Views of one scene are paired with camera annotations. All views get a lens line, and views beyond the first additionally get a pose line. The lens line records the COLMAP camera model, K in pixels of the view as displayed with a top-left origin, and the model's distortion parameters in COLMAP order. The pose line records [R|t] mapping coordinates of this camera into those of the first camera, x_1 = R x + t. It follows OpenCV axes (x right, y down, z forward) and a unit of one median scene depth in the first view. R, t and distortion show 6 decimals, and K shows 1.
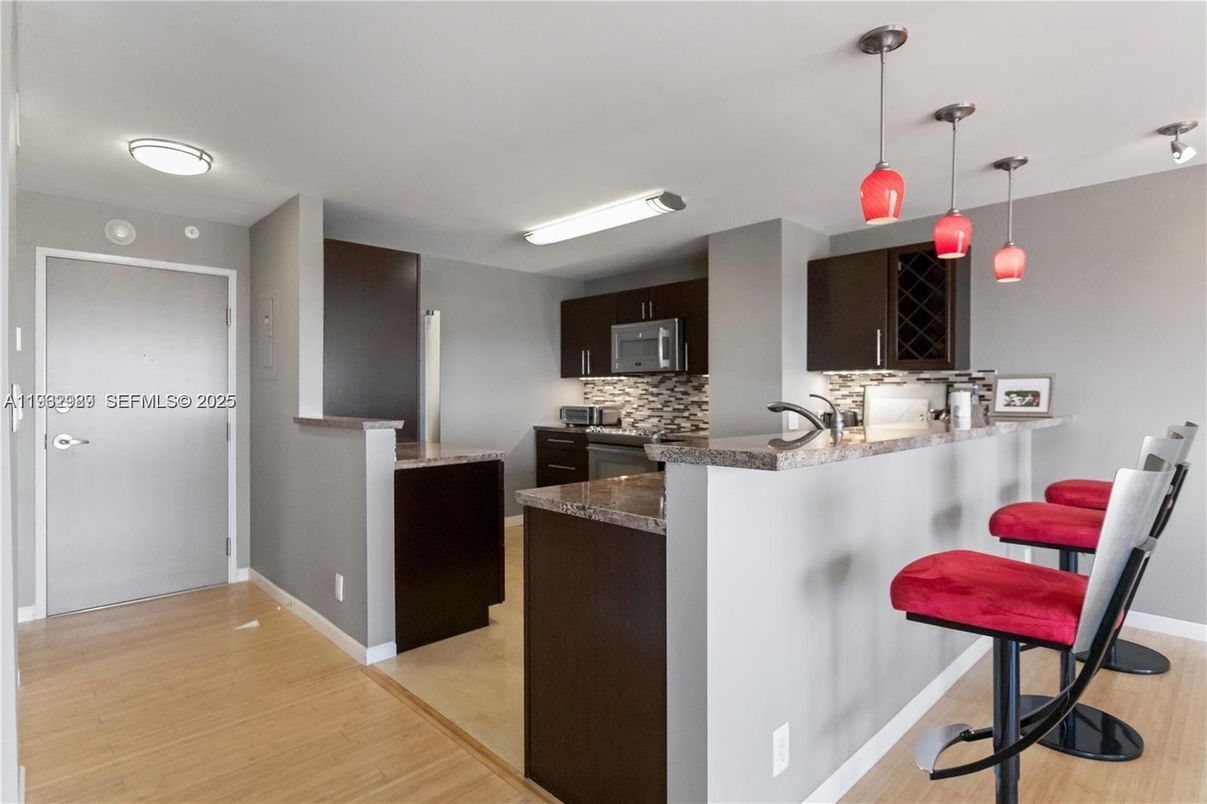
lens RADIAL K [[626.5, 0, 598.1], [0, 626.5, 390.4], [0, 0, 1]] dist [0.001928, 0.002367]
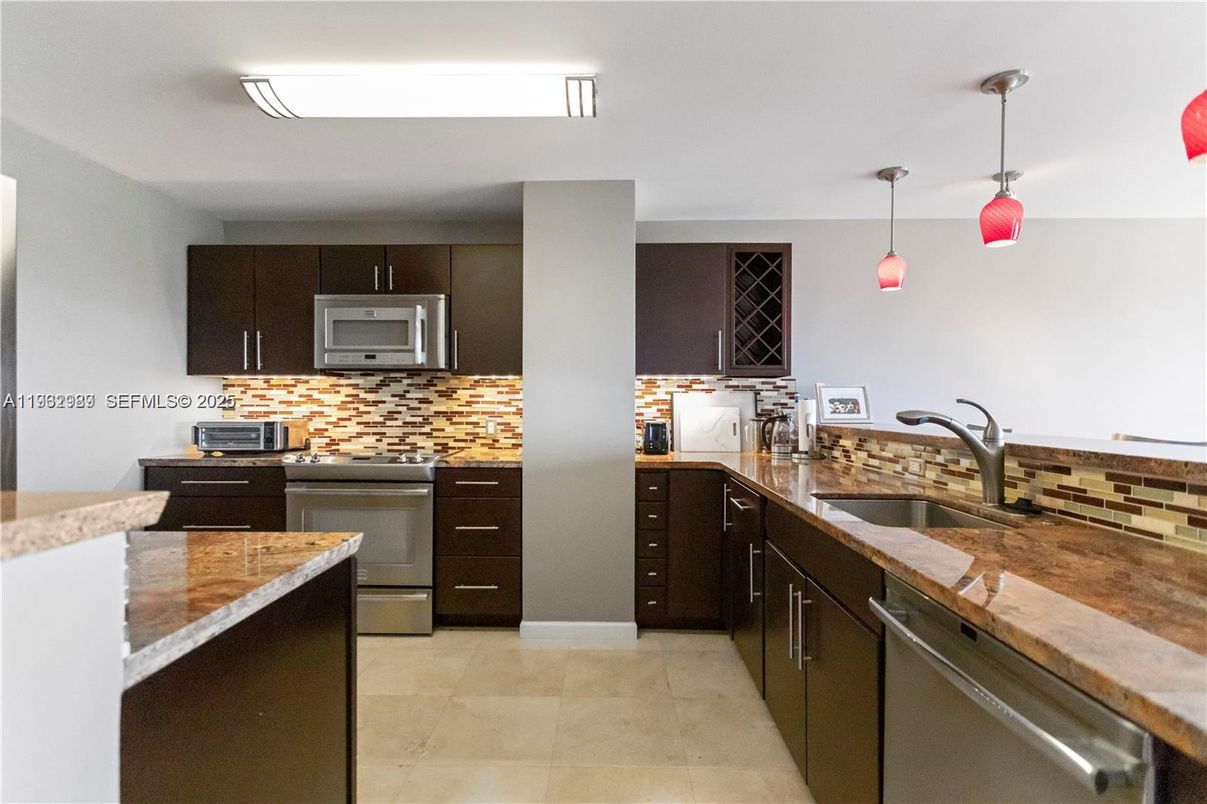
lens RADIAL K [[580.0, 0, 597.3], [0, 580.0, 400.0], [0, 0, 1]] dist [0.009665, -0.001073]
pose [[0.713567, 0.005347, 0.700567, -0.191405], [-0.004062, 0.999986, -0.003495, 0.005128], [-0.700575, -0.000351, 0.713579, 0.378042]]
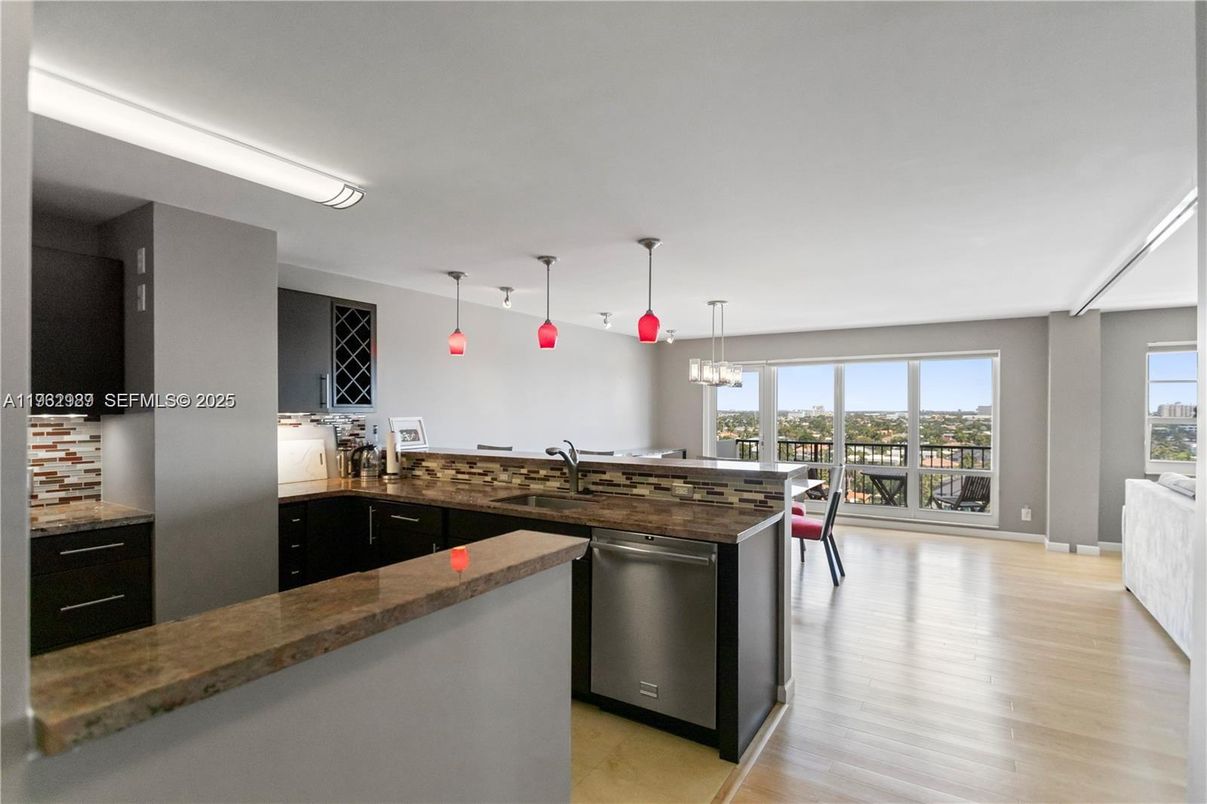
lens RADIAL K [[603.3, 0, 603.4], [0, 603.3, 410.8], [0, 0, 1]] dist [-0.001430, -0.000518]
pose [[-0.235706, -0.004581, 0.971814, -0.446251], [-0.002747, 0.999988, 0.004048, -0.029784], [-0.971820, -0.001716, -0.235716, 0.571009]]
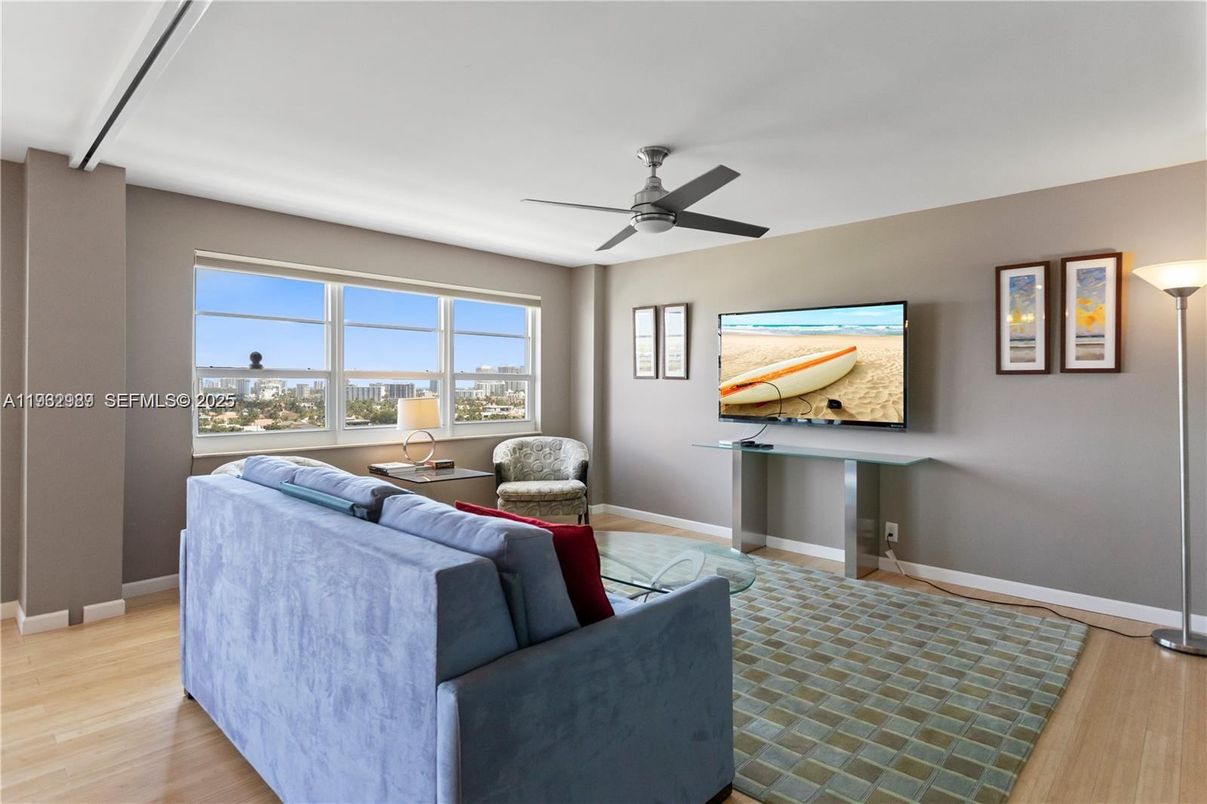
lens RADIAL K [[626.5, 0, 591.2], [0, 626.5, 386.3], [0, 0, 1]] dist [0.001928, 0.002367]
pose [[-0.999751, -0.003932, -0.021975, -0.060707], [-0.003889, 0.999990, -0.001998, 0.004531], [0.021983, -0.001912, -0.999757, 0.092349]]
